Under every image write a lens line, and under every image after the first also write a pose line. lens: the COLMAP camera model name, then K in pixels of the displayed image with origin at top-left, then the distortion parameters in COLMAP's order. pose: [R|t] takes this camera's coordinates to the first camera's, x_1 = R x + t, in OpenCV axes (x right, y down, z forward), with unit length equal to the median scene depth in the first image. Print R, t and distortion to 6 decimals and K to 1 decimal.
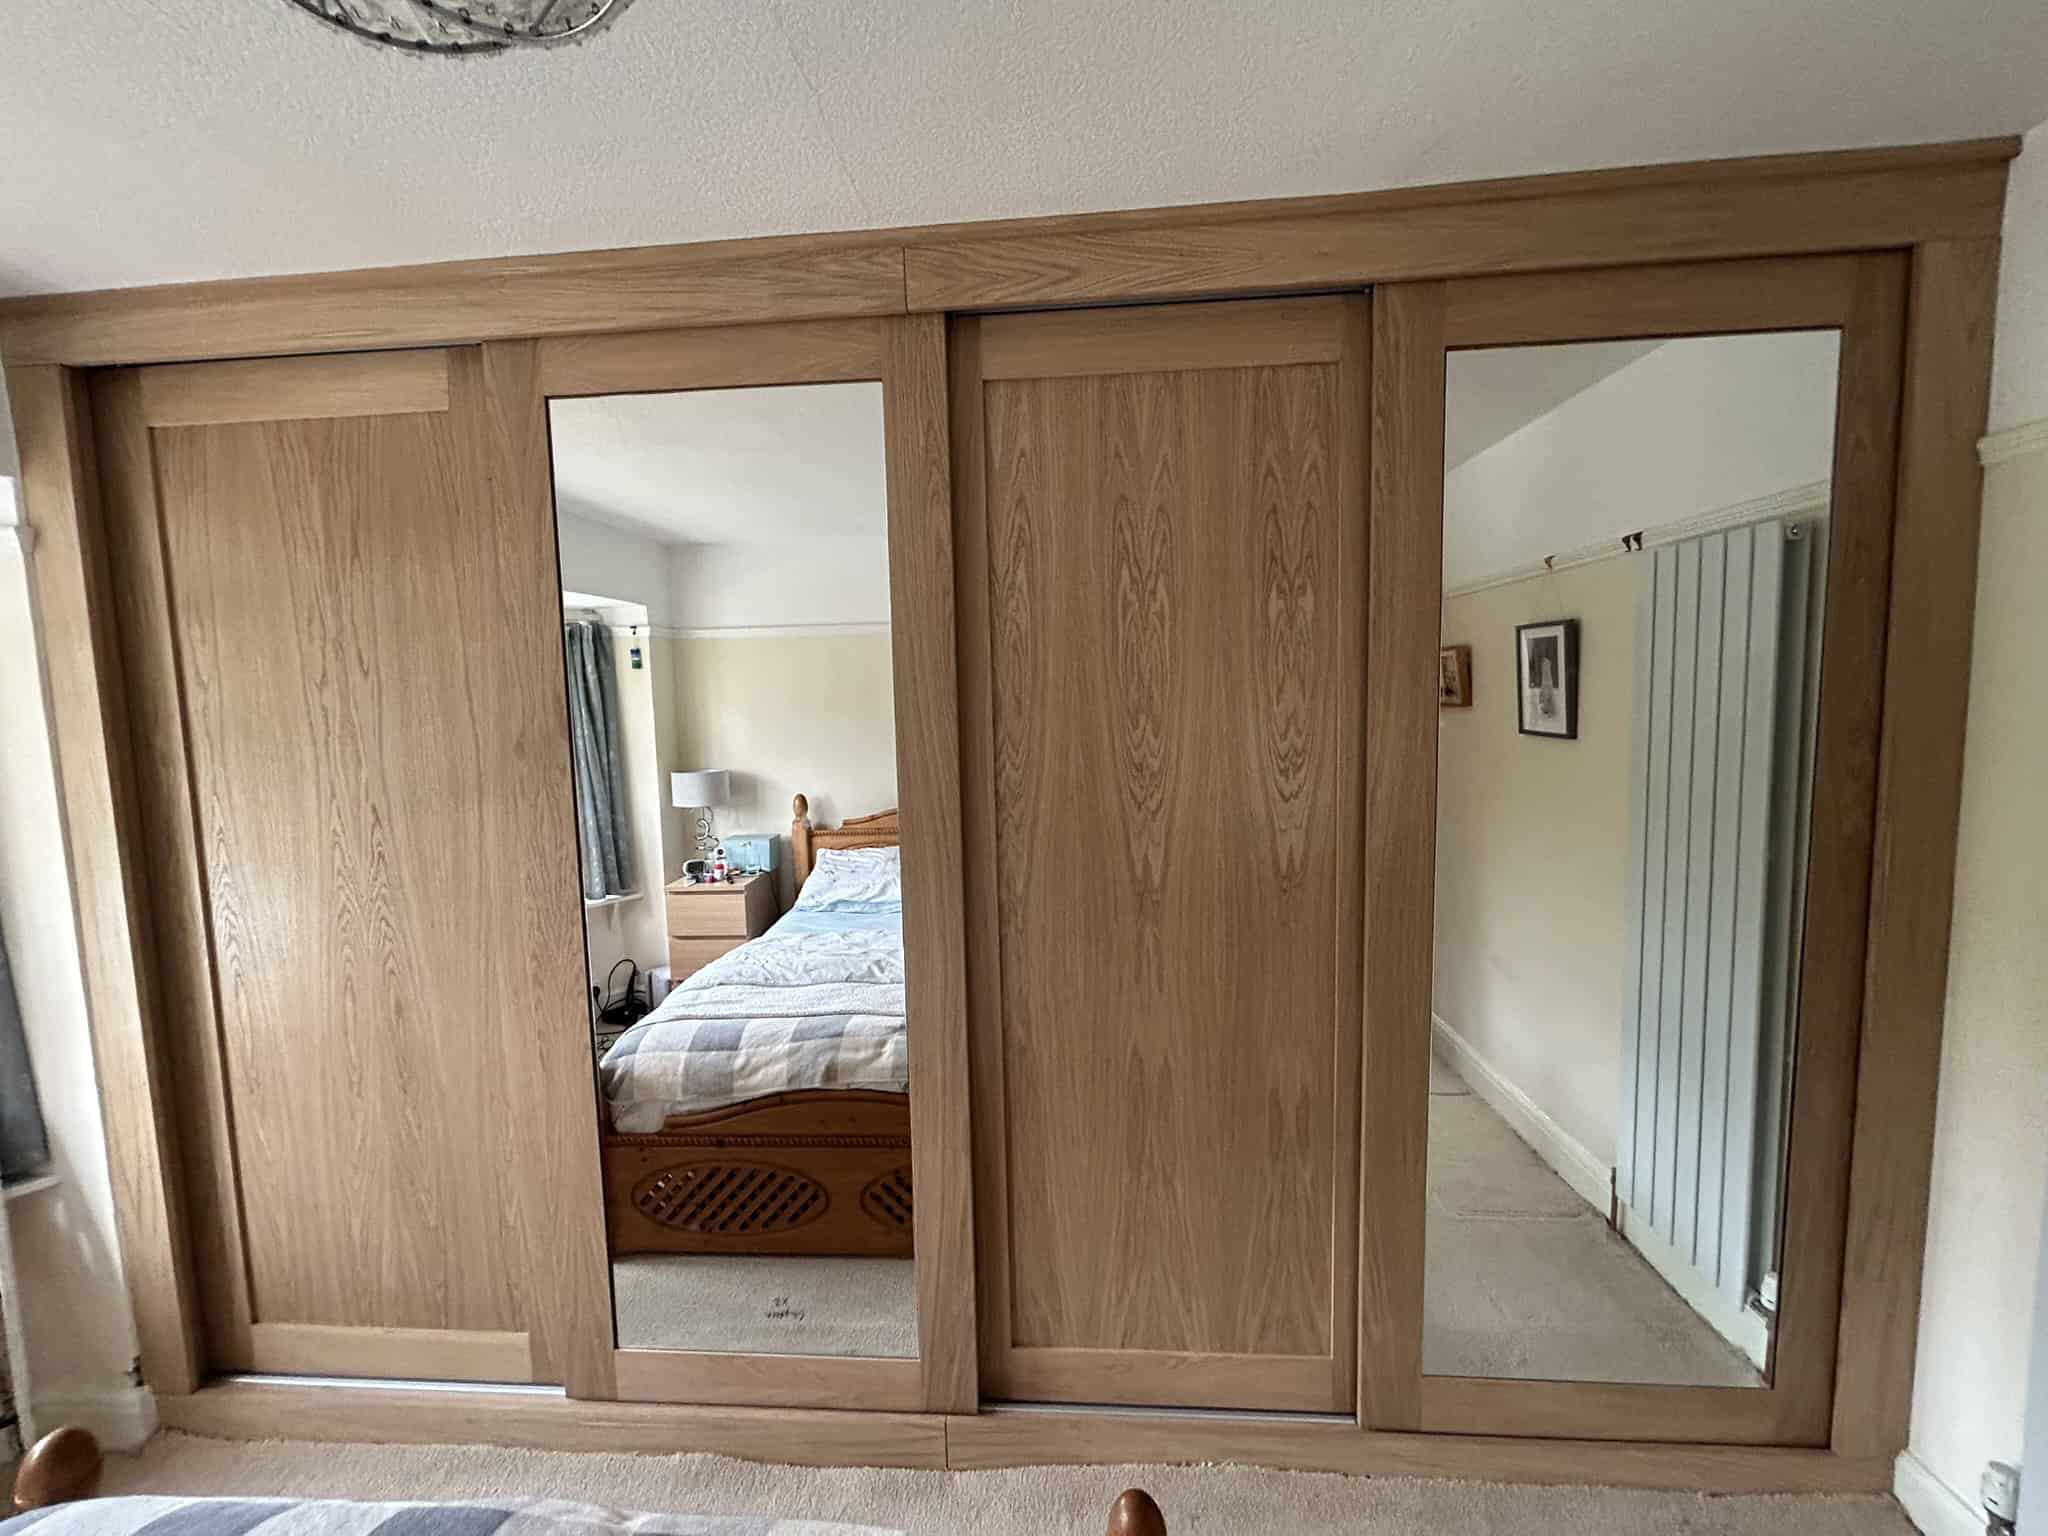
lens RADIAL K [[820.4, 0, 1014.5], [0, 820.4, 769.2], [0, 0, 1]] dist [0.000194, 0.000014]
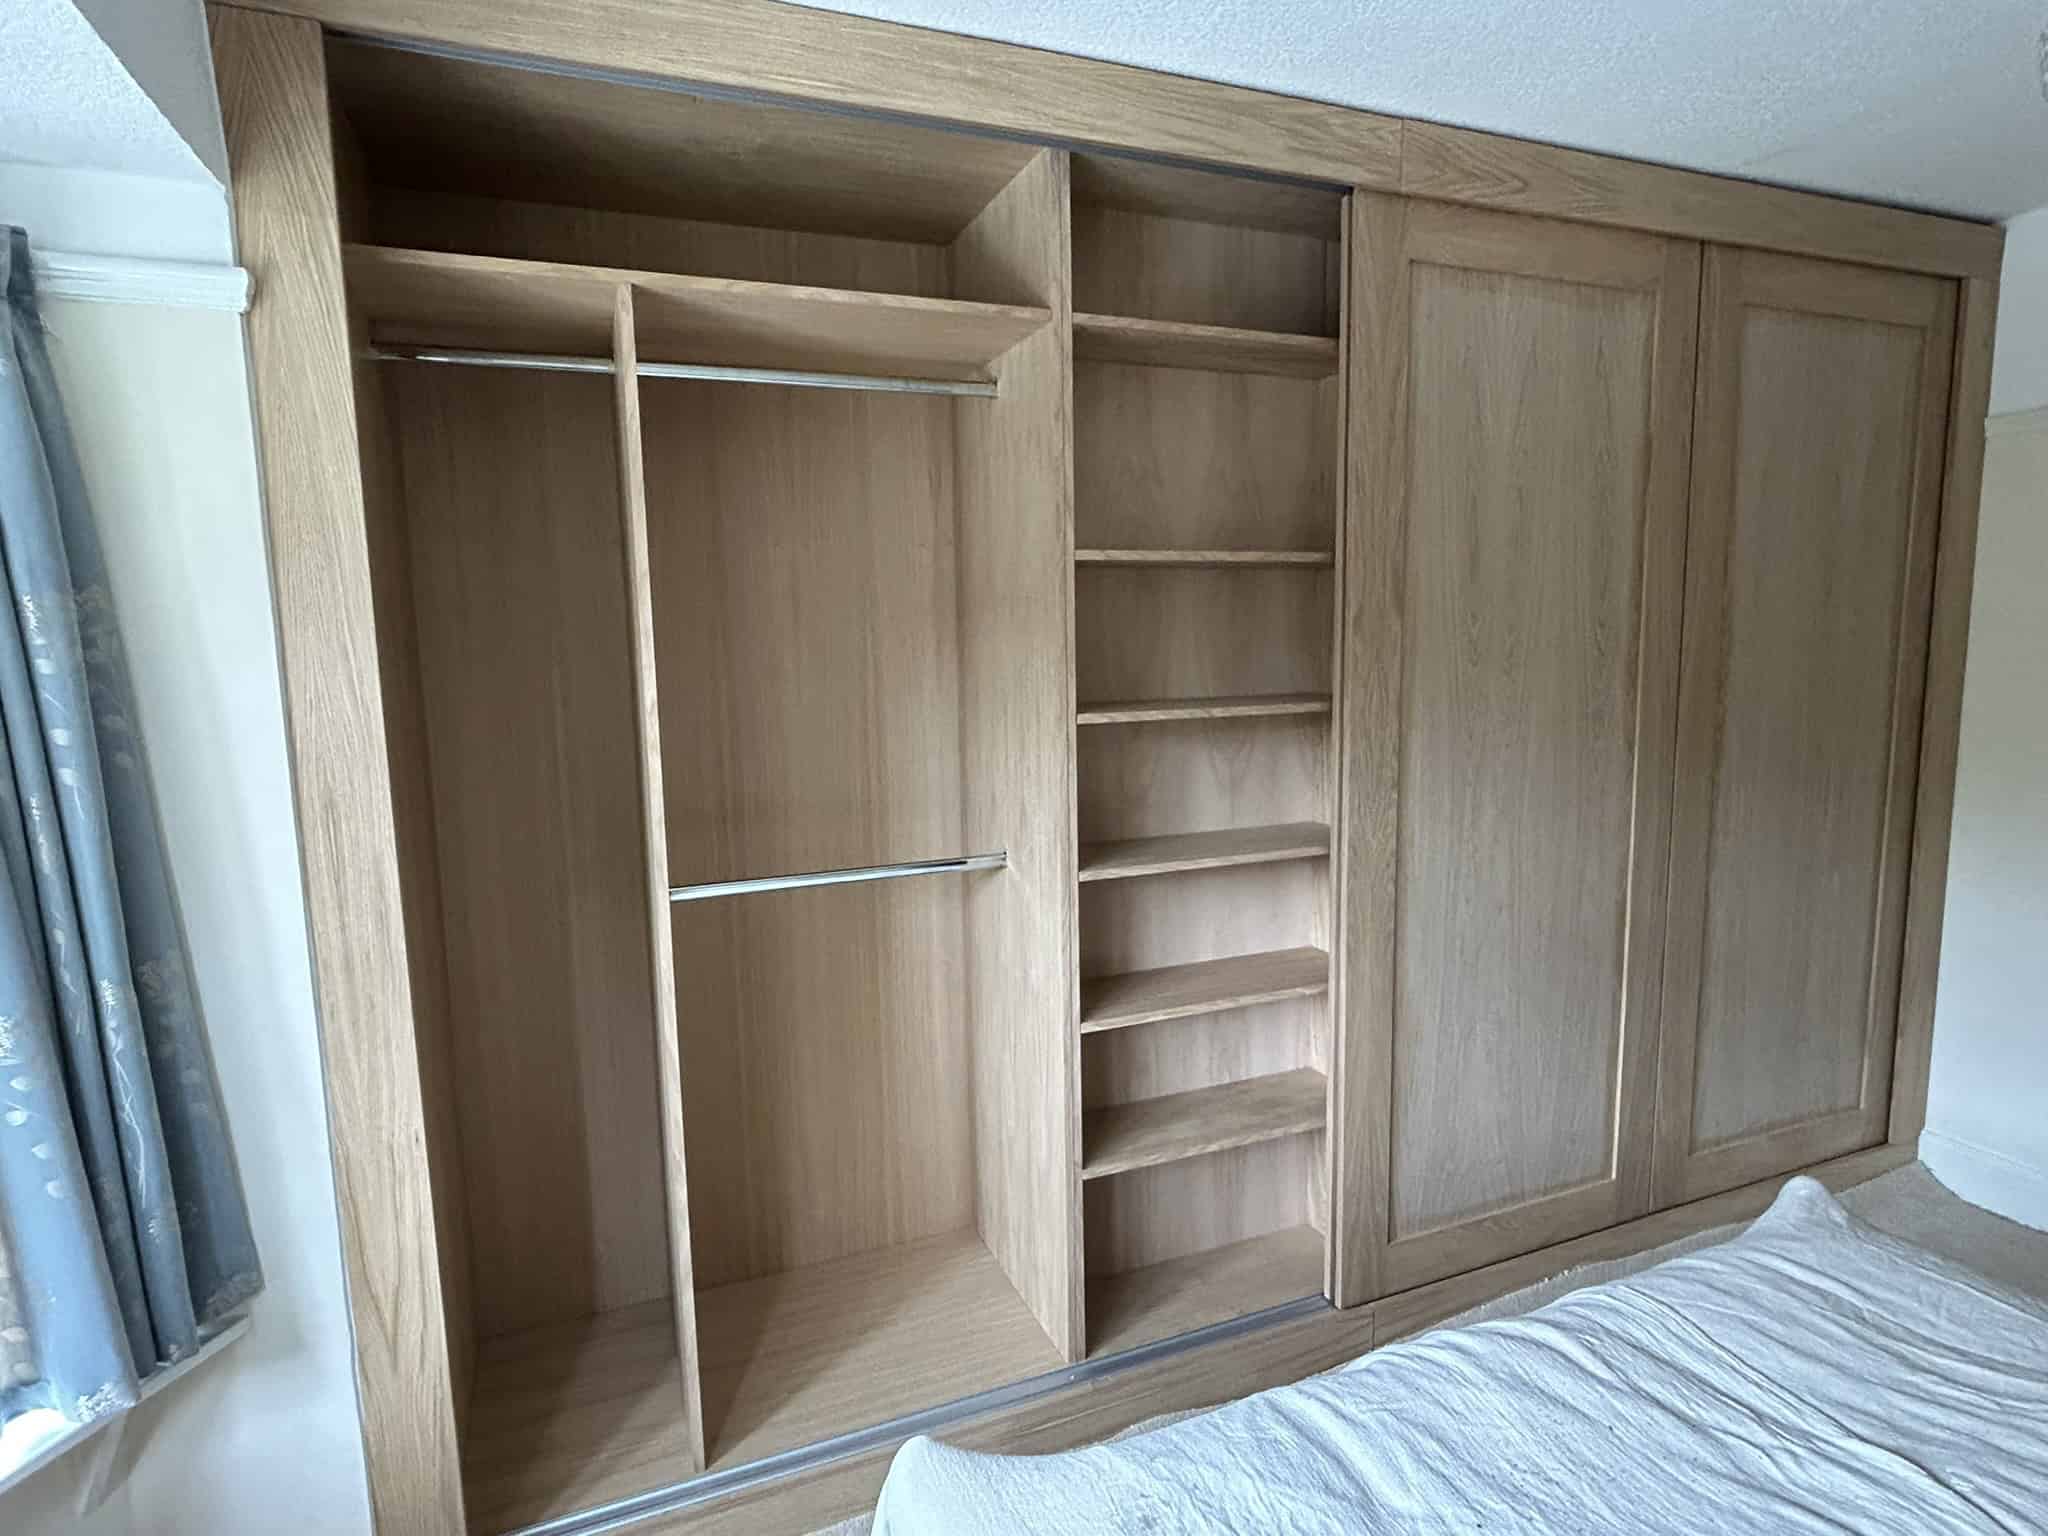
lens RADIAL K [[1094.9, 0, 1024.0], [0, 1094.9, 768.0], [0, 0, 1]] dist [-0.001406, 0.000041]
pose [[0.896669, -0.049729, 0.439900, -1.046761], [0.038819, 0.998675, 0.033770, 0.073986], [-0.440997, -0.013204, 0.897411, -0.006944]]
